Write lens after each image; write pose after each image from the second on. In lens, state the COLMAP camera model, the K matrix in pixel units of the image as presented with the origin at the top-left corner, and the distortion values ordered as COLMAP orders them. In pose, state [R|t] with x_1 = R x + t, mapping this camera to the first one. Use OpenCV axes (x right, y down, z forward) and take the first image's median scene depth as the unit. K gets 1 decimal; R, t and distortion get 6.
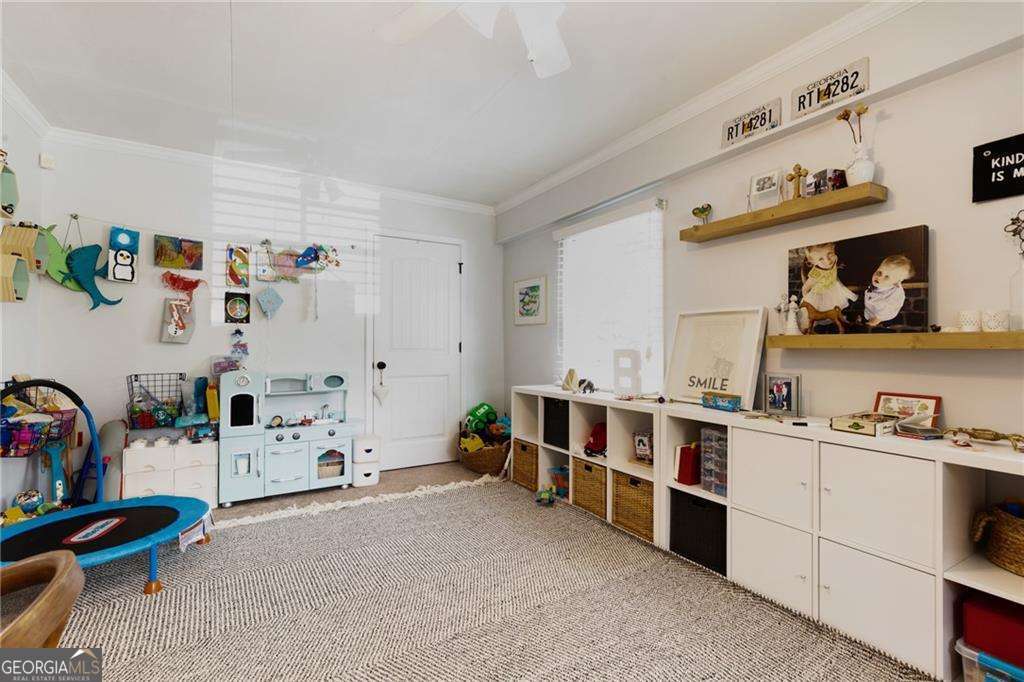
lens RADIAL K [[460.6, 0, 512.0], [0, 460.6, 341.0], [0, 0, 1]] dist [0.000185, -0.000140]
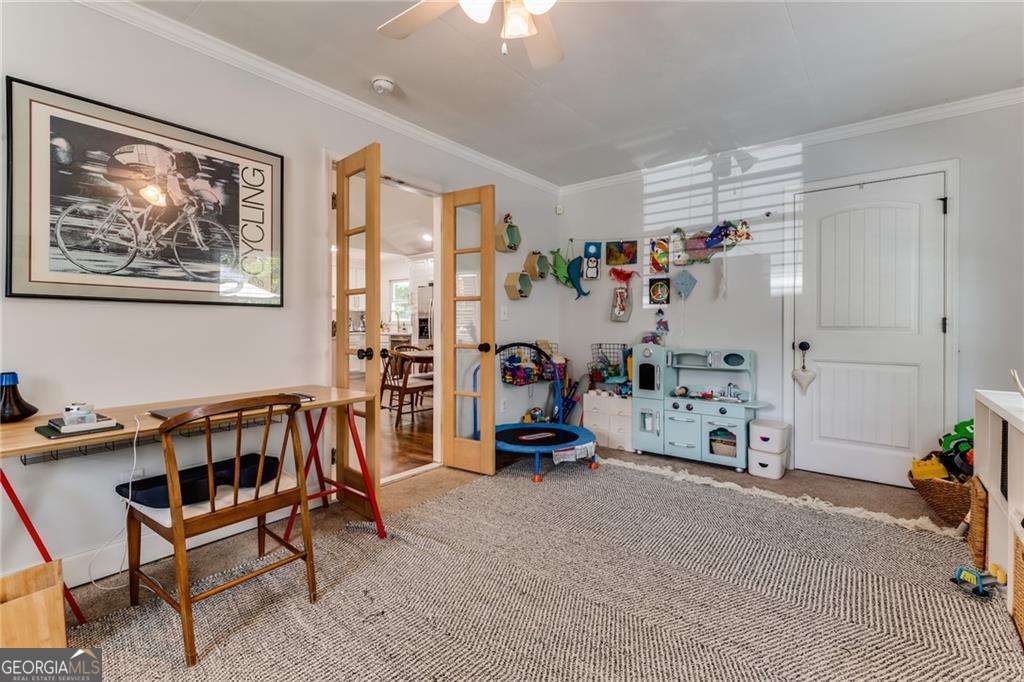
lens RADIAL K [[465.6, 0, 511.9], [0, 465.6, 324.9], [0, 0, 1]] dist [0.000736, 0.000088]
pose [[0.339299, 0.001352, -0.940678, 0.403664], [0.009090, 0.999948, 0.004716, 0.005911], [0.940635, -0.010151, 0.339269, 0.239422]]
